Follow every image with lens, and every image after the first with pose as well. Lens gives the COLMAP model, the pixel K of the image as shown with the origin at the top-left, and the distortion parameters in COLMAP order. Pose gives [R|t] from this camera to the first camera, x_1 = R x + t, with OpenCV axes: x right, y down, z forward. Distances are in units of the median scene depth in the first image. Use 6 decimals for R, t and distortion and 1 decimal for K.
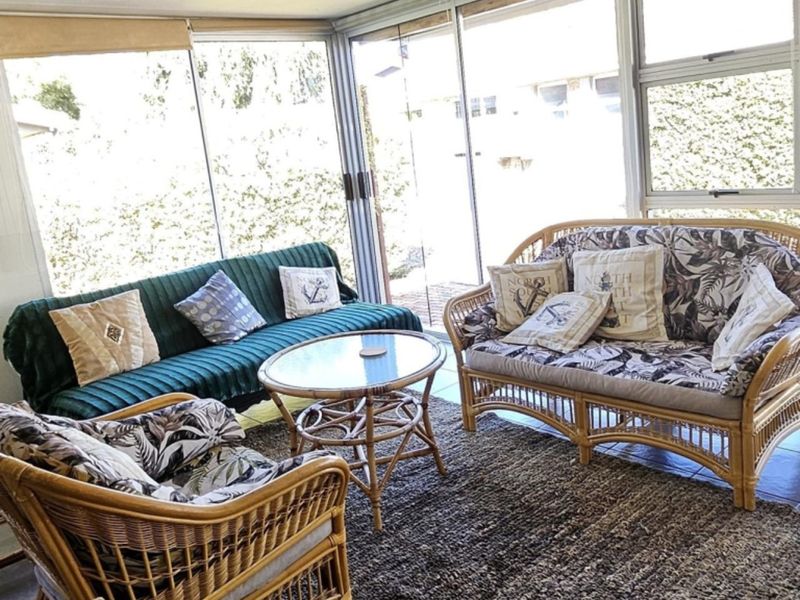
lens RADIAL K [[702.3, 0, 396.5], [0, 702.3, 270.6], [0, 0, 1]] dist [-0.004450, -0.001791]
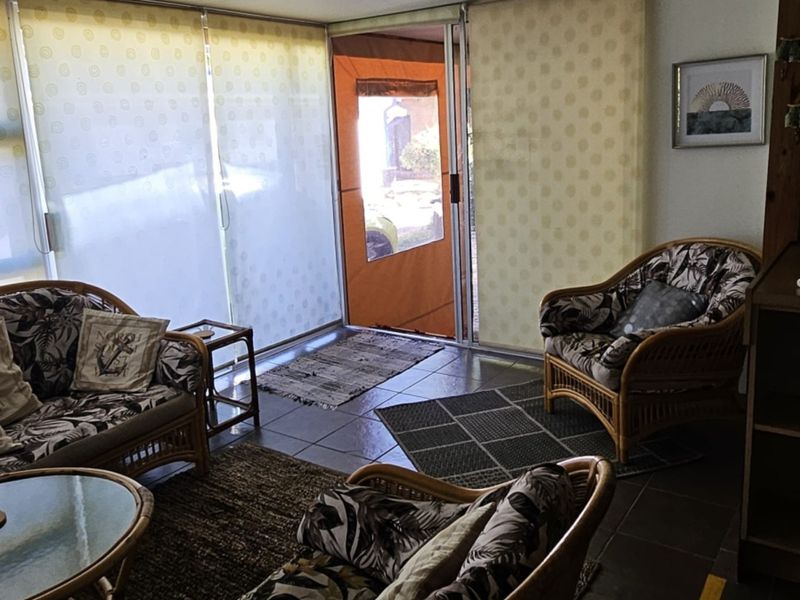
lens RADIAL K [[702.3, 0, 396.5], [0, 702.3, 270.6], [0, 0, 1]] dist [-0.004450, -0.001791]
pose [[-0.231803, -0.076661, 0.969737, -0.679218], [0.247544, 0.959423, 0.135018, -0.093519], [-0.940739, 0.271350, -0.203420, 0.670959]]
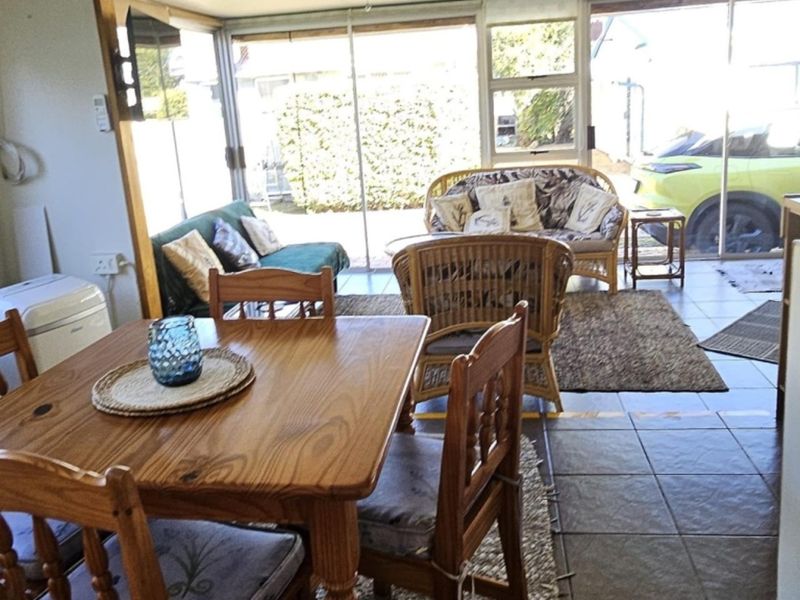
lens RADIAL K [[702.3, 0, 396.5], [0, 702.3, 270.6], [0, 0, 1]] dist [-0.004450, -0.001791]
pose [[0.763664, -0.089544, 0.639374, -1.093186], [0.099535, 0.994824, 0.020440, 0.131197], [-0.637895, 0.048031, 0.768624, -0.170258]]
